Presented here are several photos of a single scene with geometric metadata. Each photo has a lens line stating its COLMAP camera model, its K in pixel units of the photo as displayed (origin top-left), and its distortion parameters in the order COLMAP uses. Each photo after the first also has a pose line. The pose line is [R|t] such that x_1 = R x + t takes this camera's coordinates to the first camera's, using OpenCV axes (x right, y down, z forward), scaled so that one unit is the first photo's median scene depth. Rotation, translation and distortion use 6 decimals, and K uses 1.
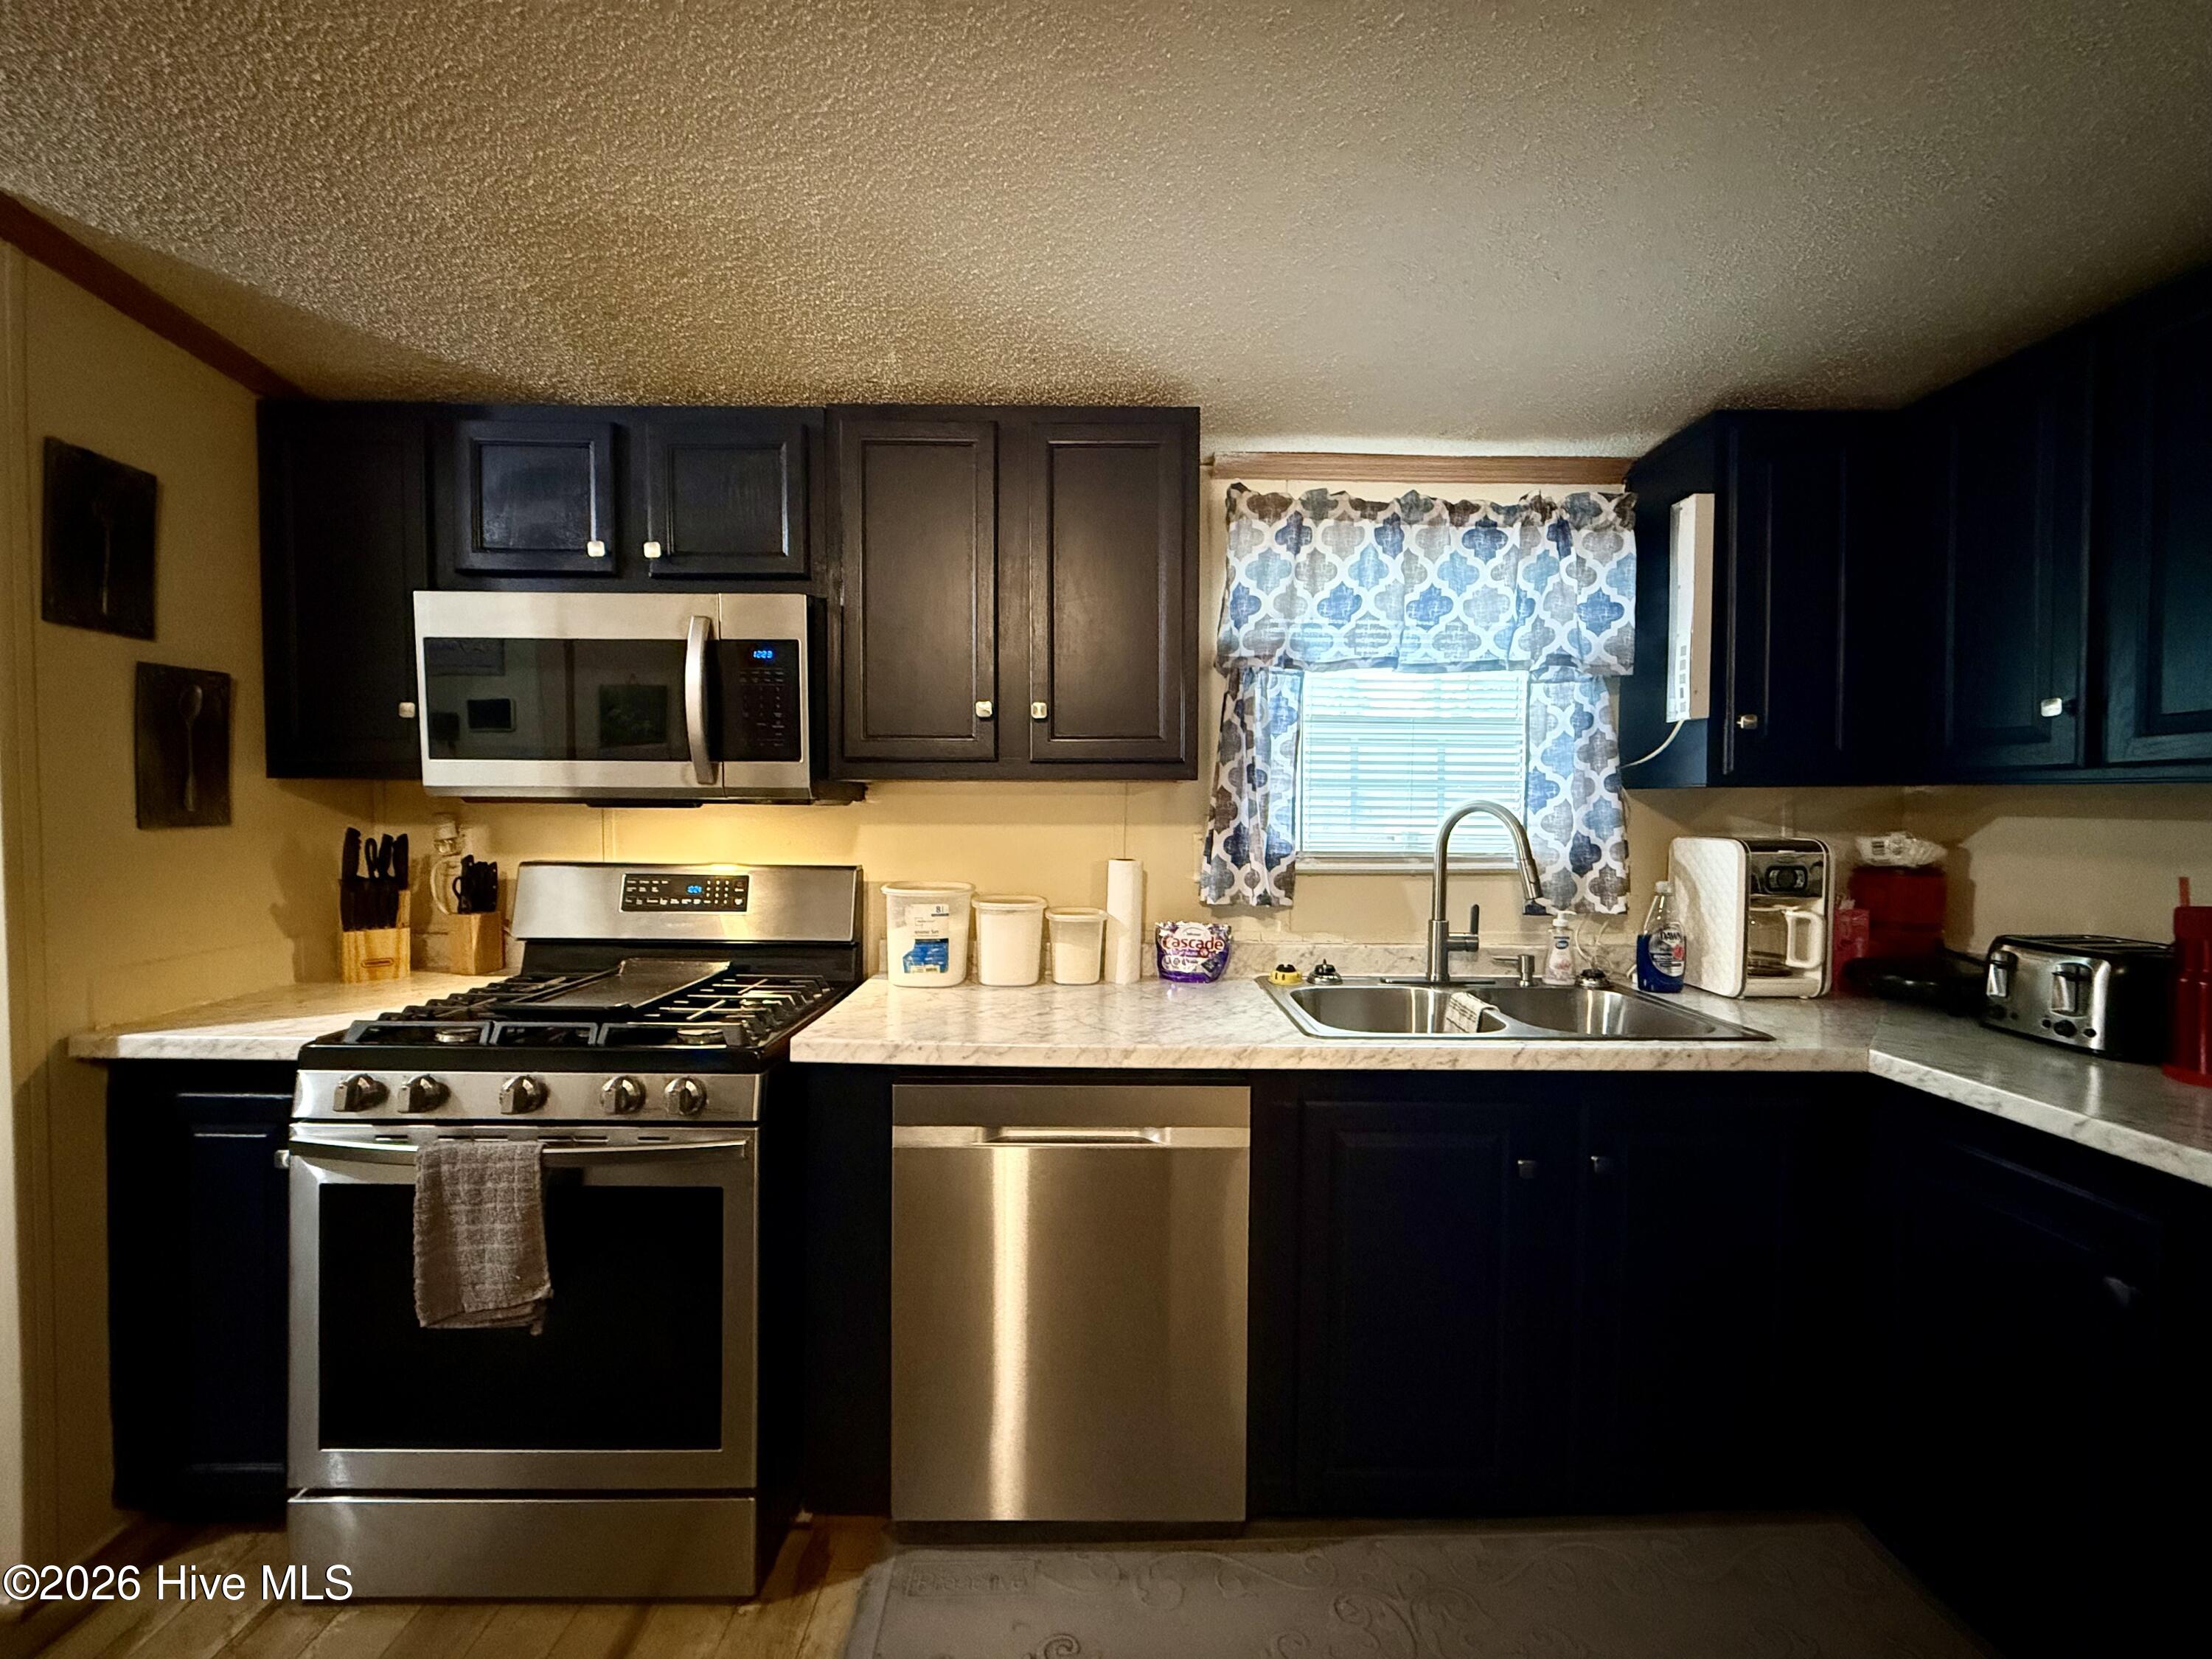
lens RADIAL K [[876.6, 0, 1104.7], [0, 876.6, 825.4], [0, 0, 1]] dist [-0.001201, 0.000393]
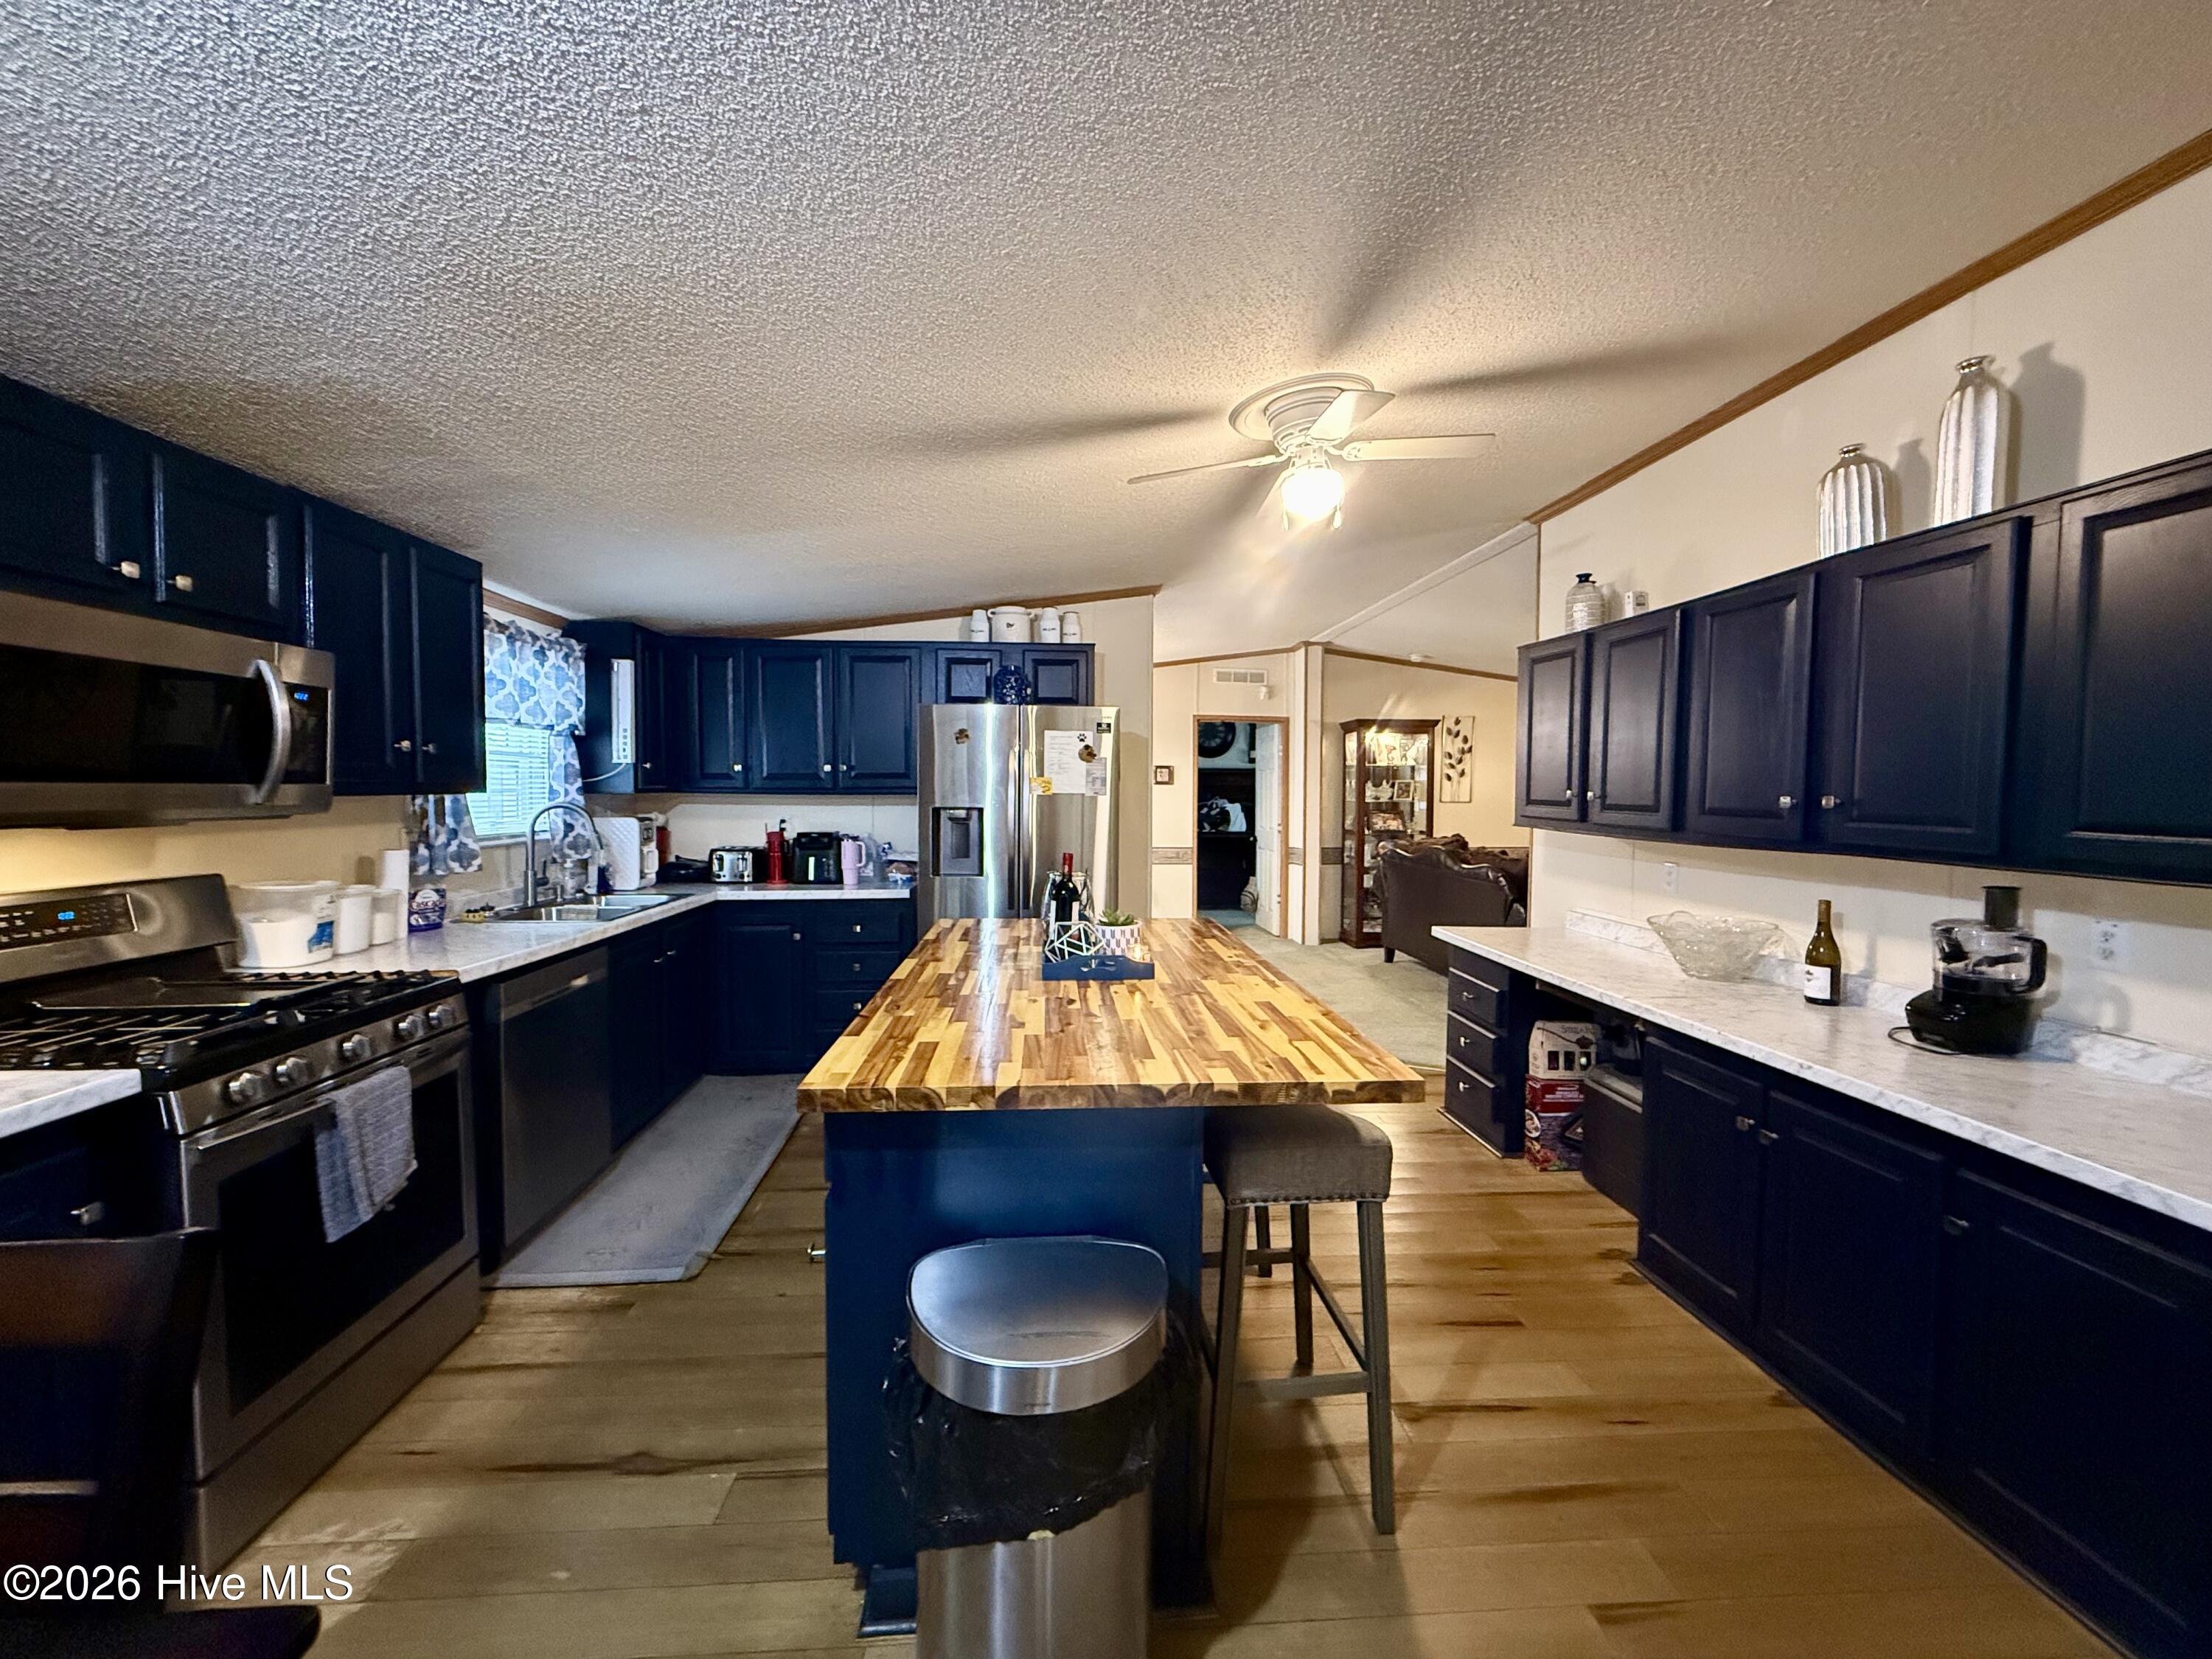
lens RADIAL K [[876.6, 0, 1102.7], [0, 876.6, 827.5], [0, 0, 1]] dist [-0.001201, 0.000393]
pose [[-0.059722, -0.050083, 0.996958, -1.447316], [0.015055, 0.998582, 0.051067, -0.050451], [-0.998101, 0.018059, -0.058884, -0.035009]]
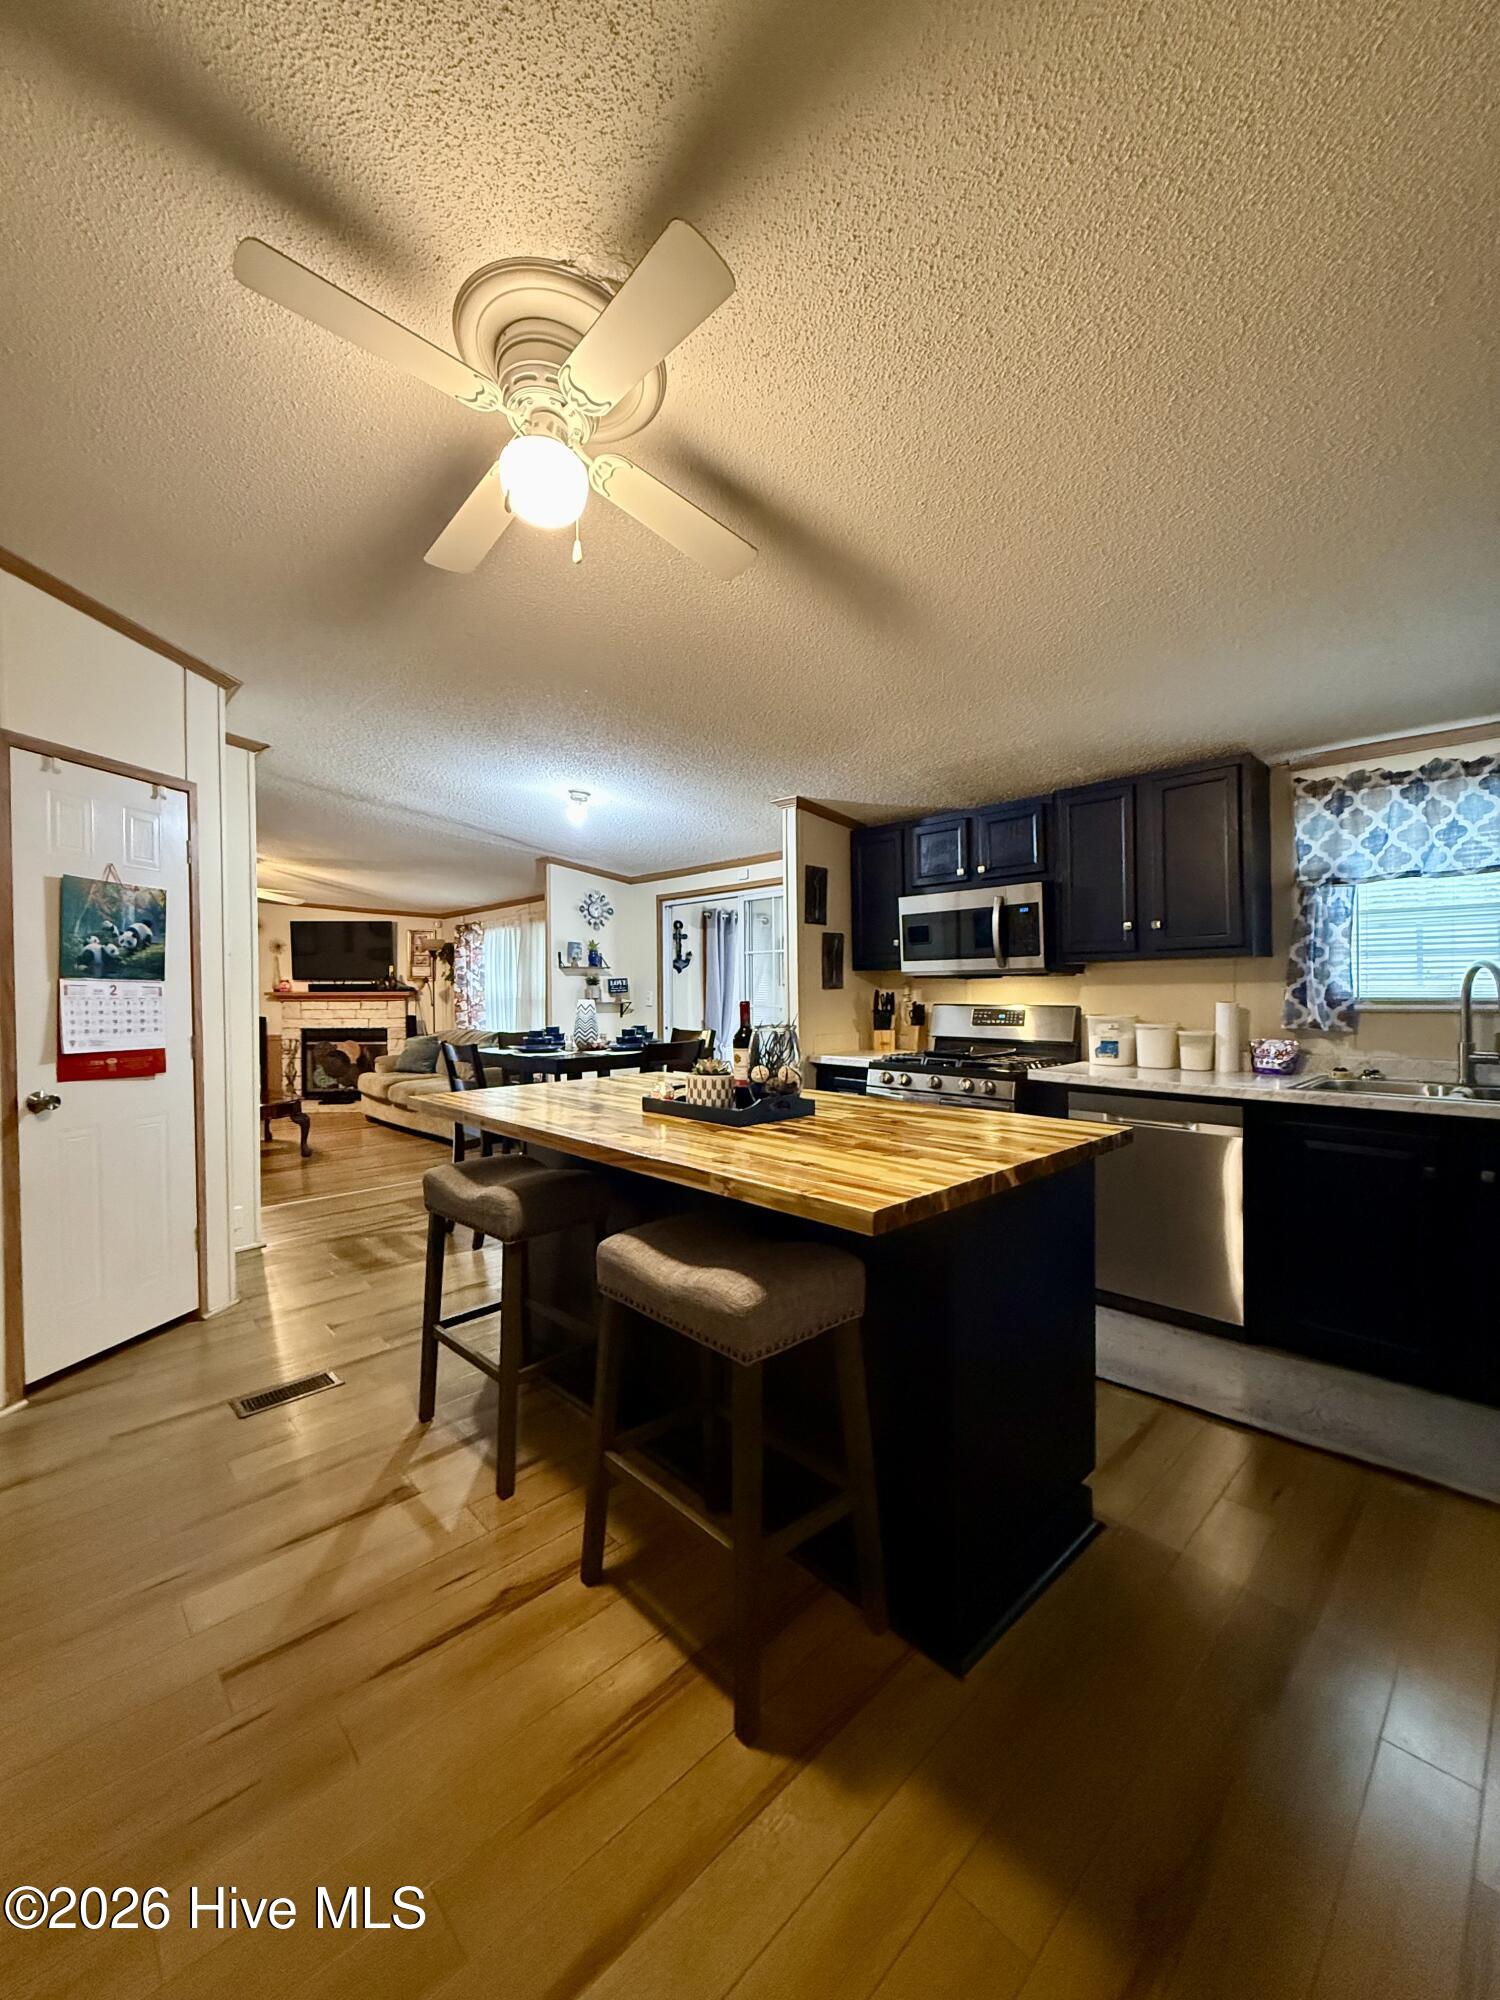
lens RADIAL K [[792.6, 0, 751.2], [0, 792.6, 997.5], [0, 0, 1]] dist [-0.001201, 0.000393]
pose [[0.686477, -0.006887, -0.727119, 0.537470], [-0.002235, 0.999930, -0.011581, 0.051109], [0.727148, 0.009575, 0.686414, -0.806513]]
